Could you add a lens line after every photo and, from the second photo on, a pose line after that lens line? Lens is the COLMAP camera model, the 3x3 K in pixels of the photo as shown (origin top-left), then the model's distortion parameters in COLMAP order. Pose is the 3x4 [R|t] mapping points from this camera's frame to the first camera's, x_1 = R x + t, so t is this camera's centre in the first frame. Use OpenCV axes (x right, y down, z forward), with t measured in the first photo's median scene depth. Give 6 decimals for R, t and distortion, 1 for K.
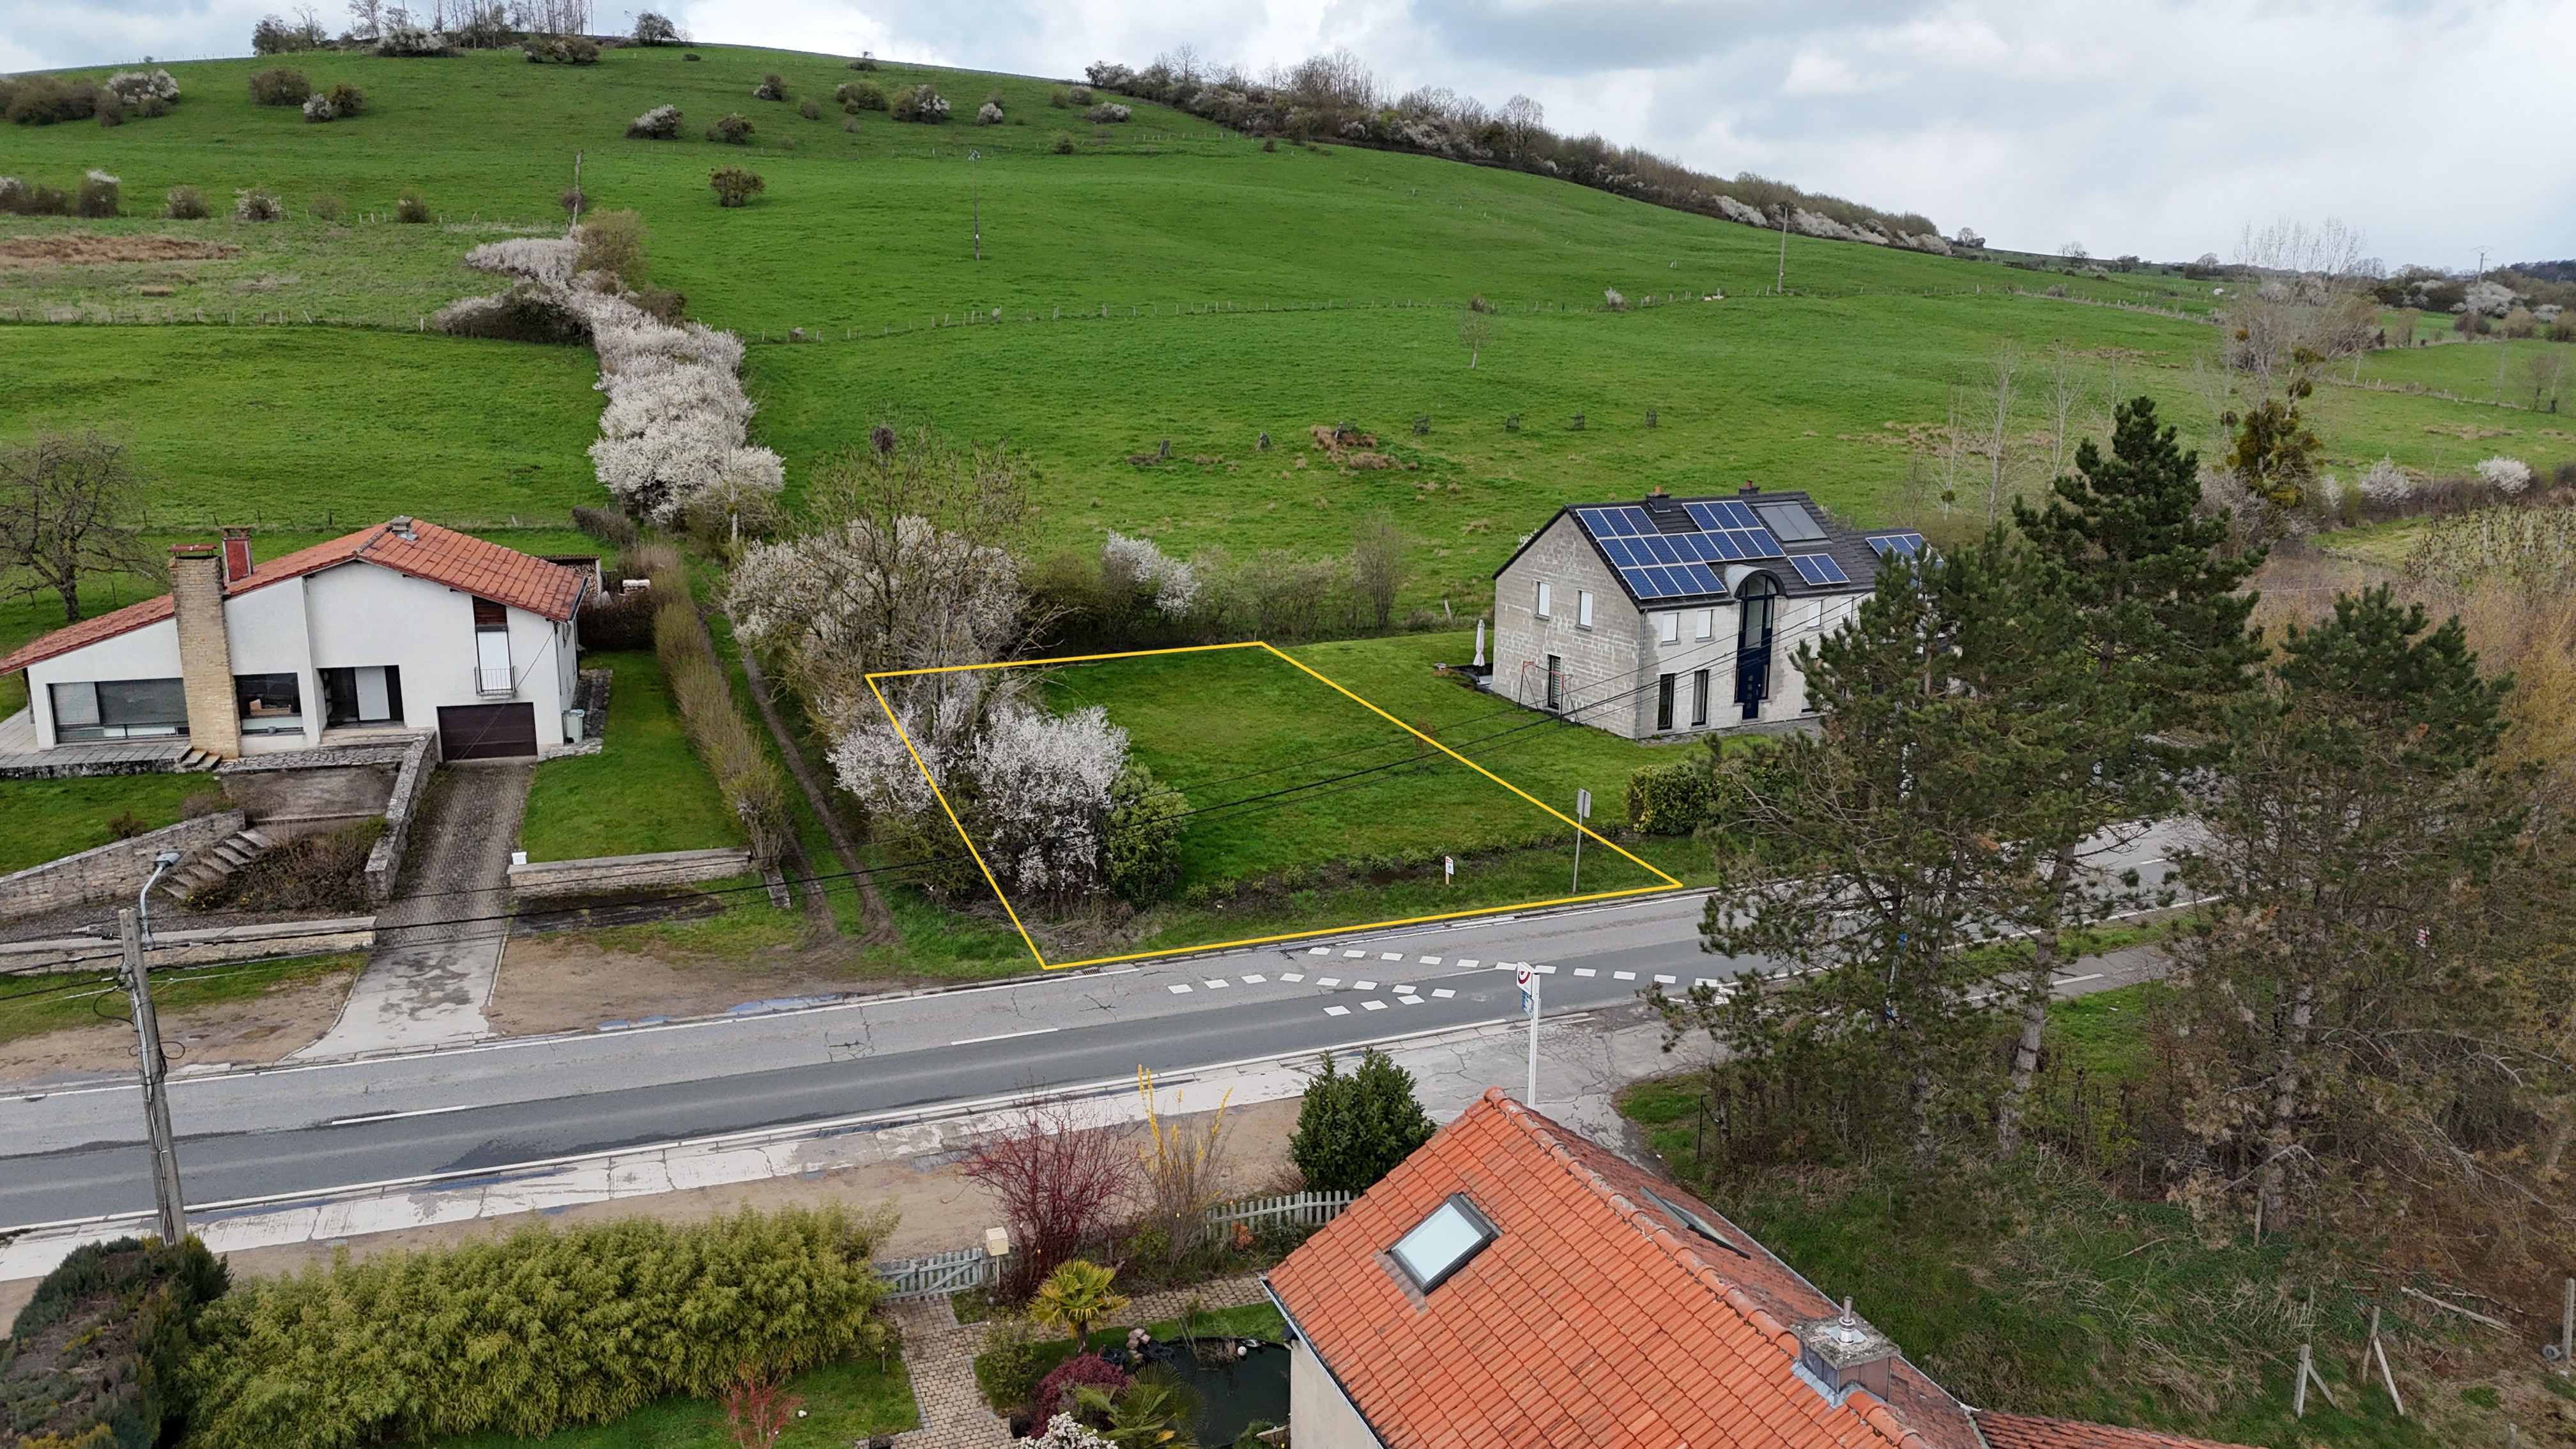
lens RADIAL K [[1889.8, 0, 1273.3], [0, 1889.8, 730.5], [0, 0, 1]] dist [0.064001, -0.045006]
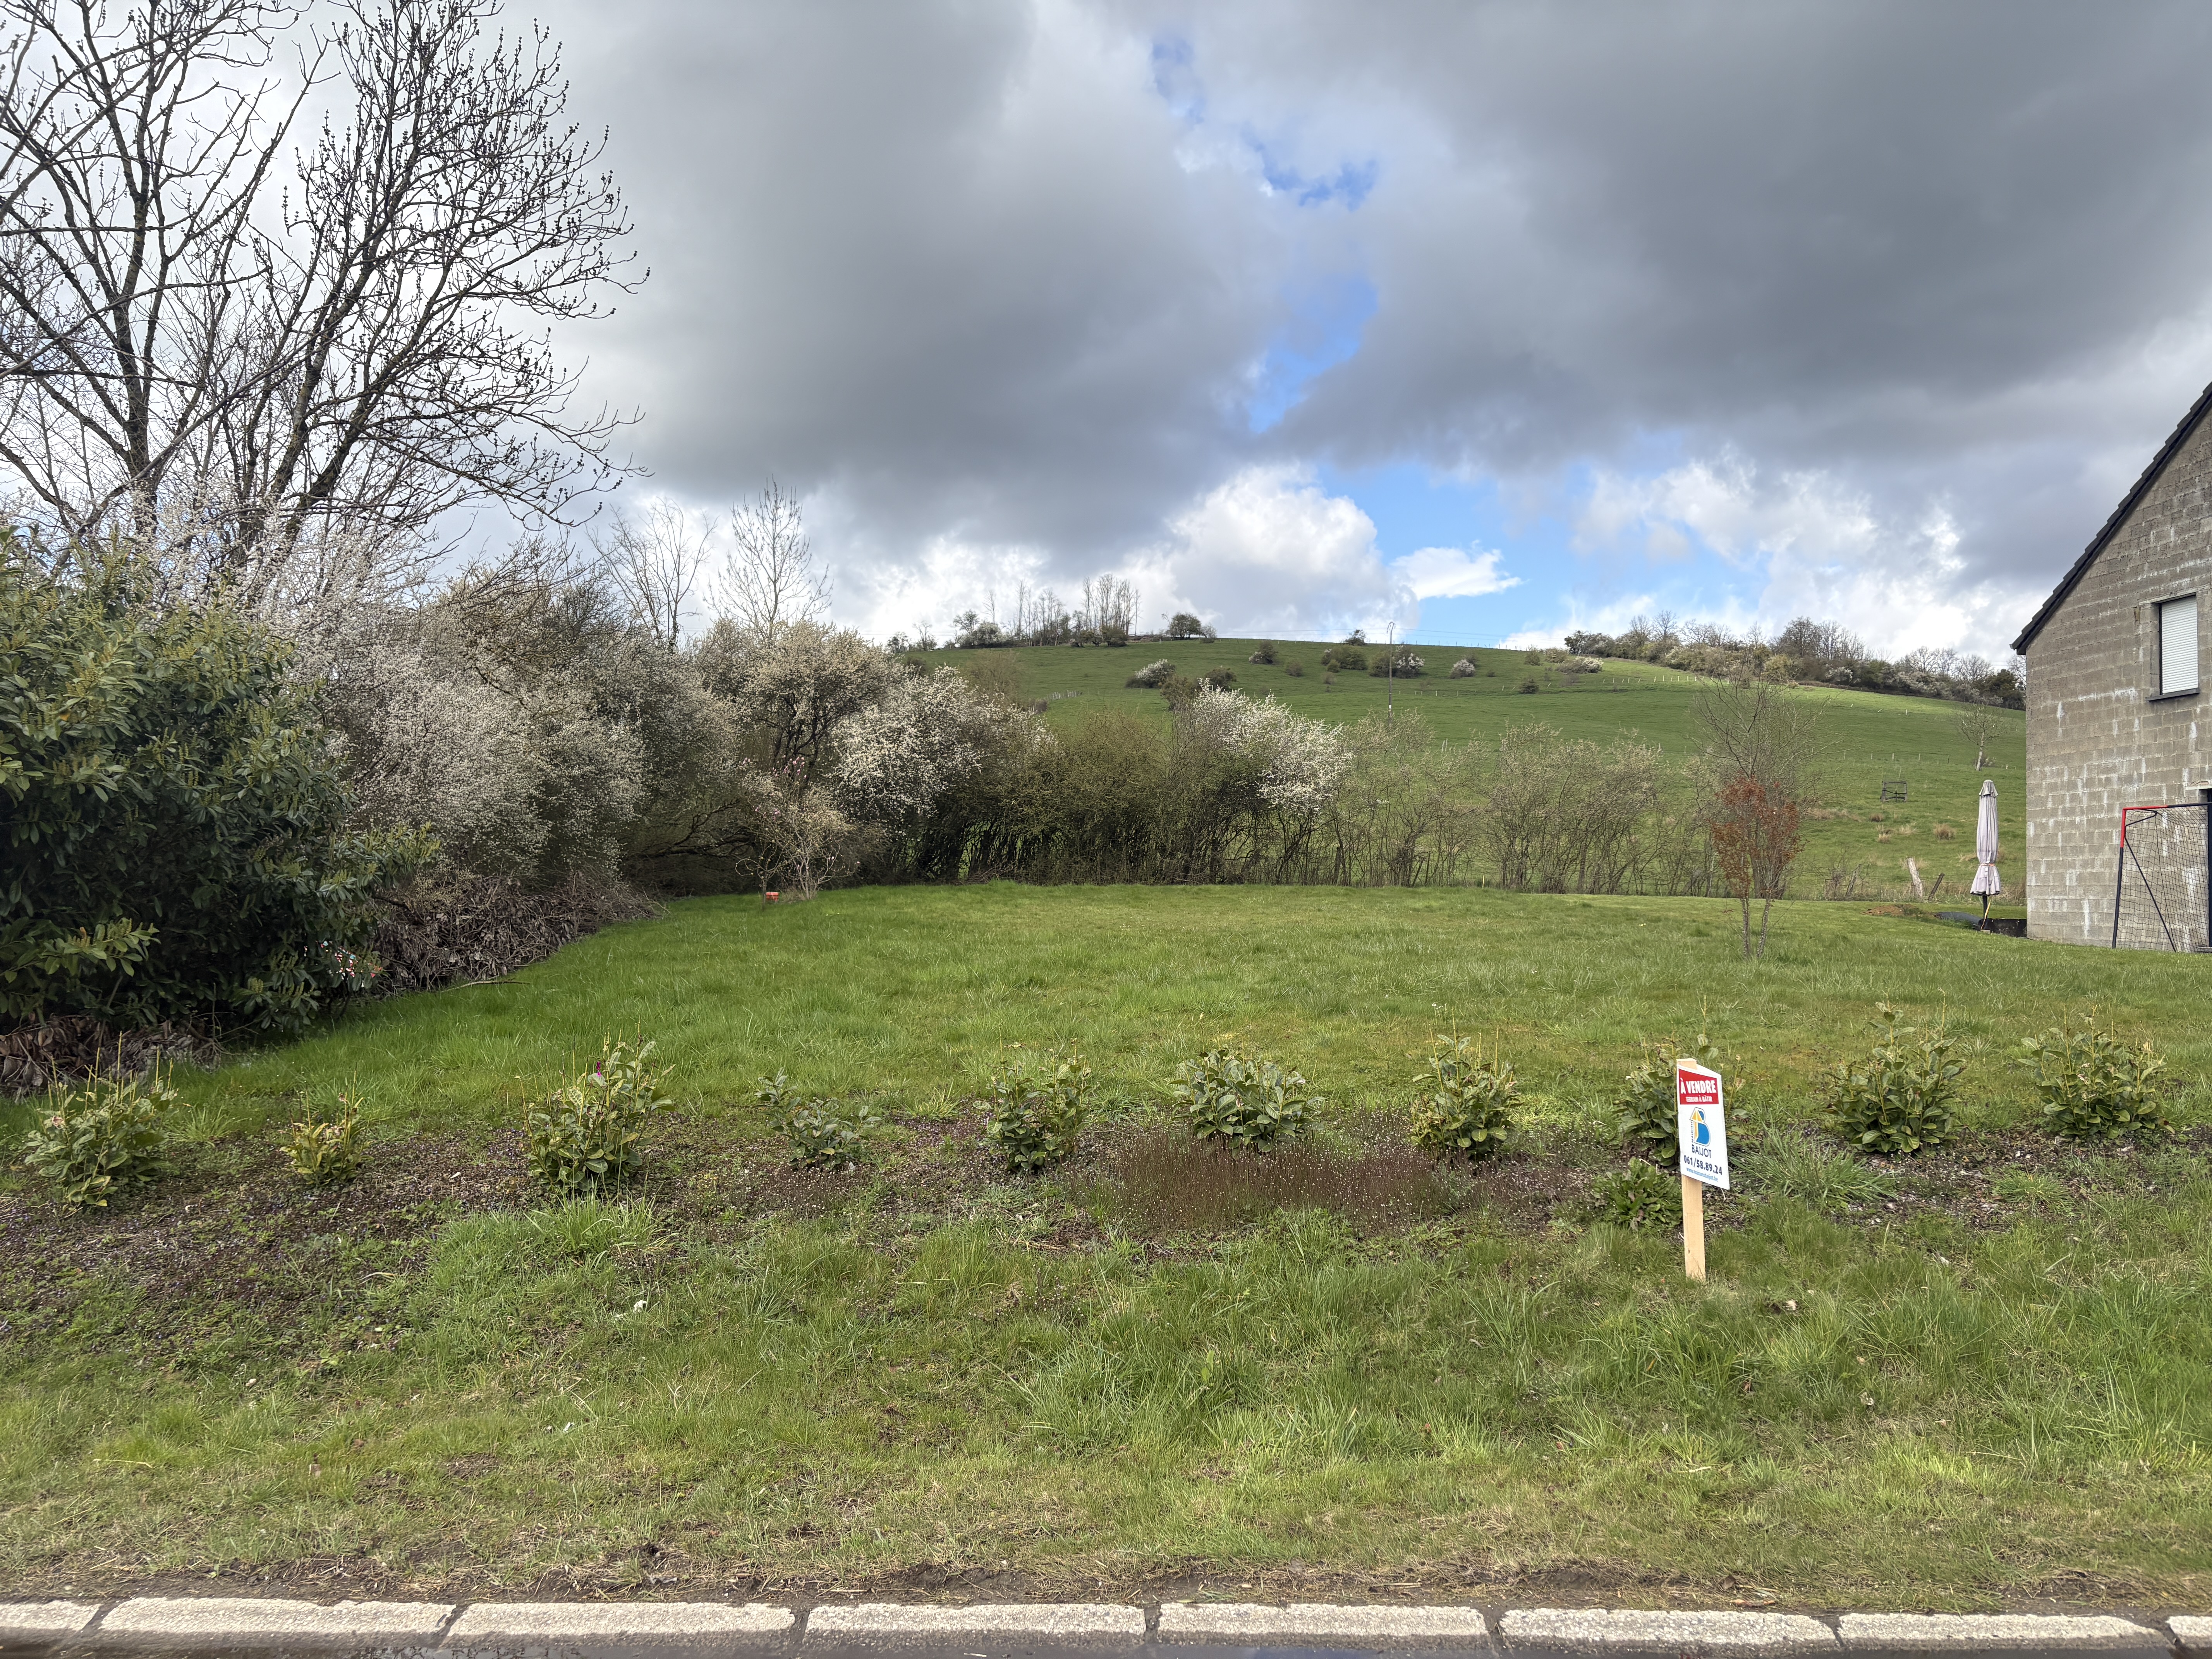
lens RADIAL K [[1660.8, 0, 1125.1], [0, 1660.8, 842.0], [0, 0, 1]] dist [0.064426, -0.067942]
pose [[0.931614, -0.004299, -0.363425, 0.076245], [-0.089667, 0.966303, -0.241284, 0.065211], [0.352216, 0.257370, 0.899836, 0.680650]]
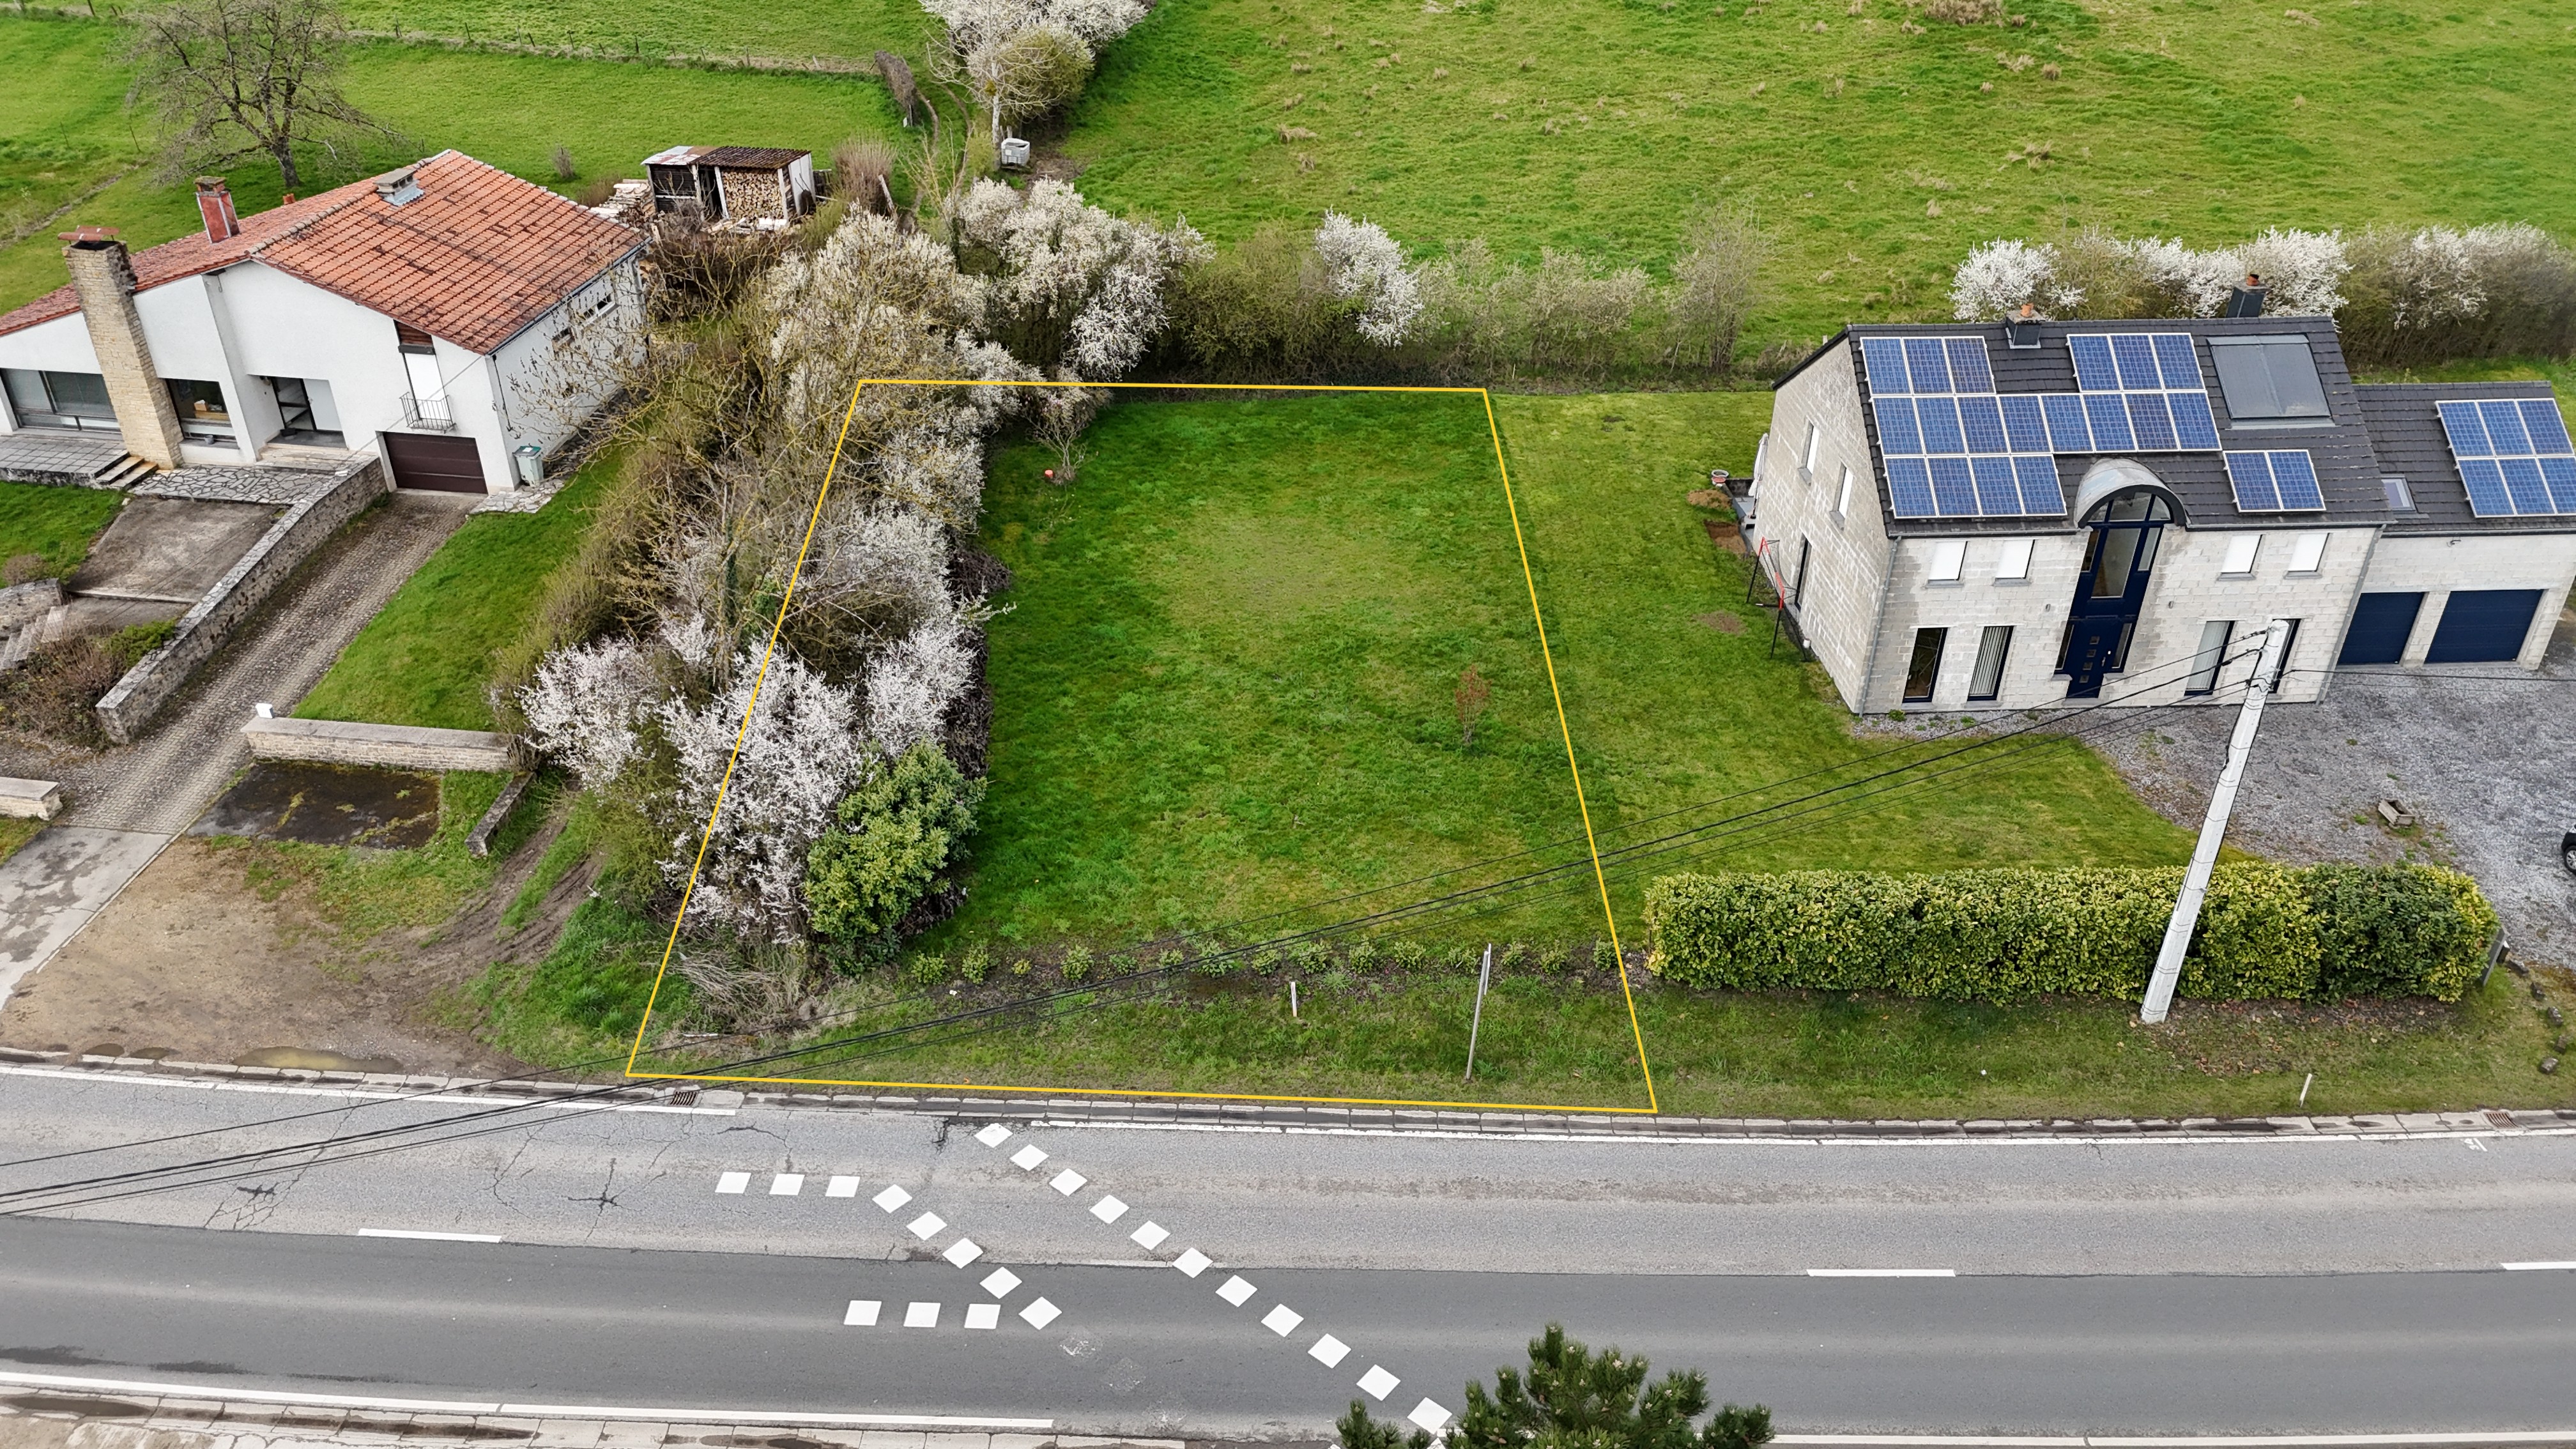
lens RADIAL K [[1889.8, 0, 1280.0], [0, 1889.8, 718.5], [0, 0, 1]] dist [0.064001, -0.045006]
pose [[0.912037, 0.214976, -0.349247, 0.236790], [-0.095890, 0.939777, 0.328060, -0.191007], [0.398740, -0.265714, 0.877726, 0.330338]]
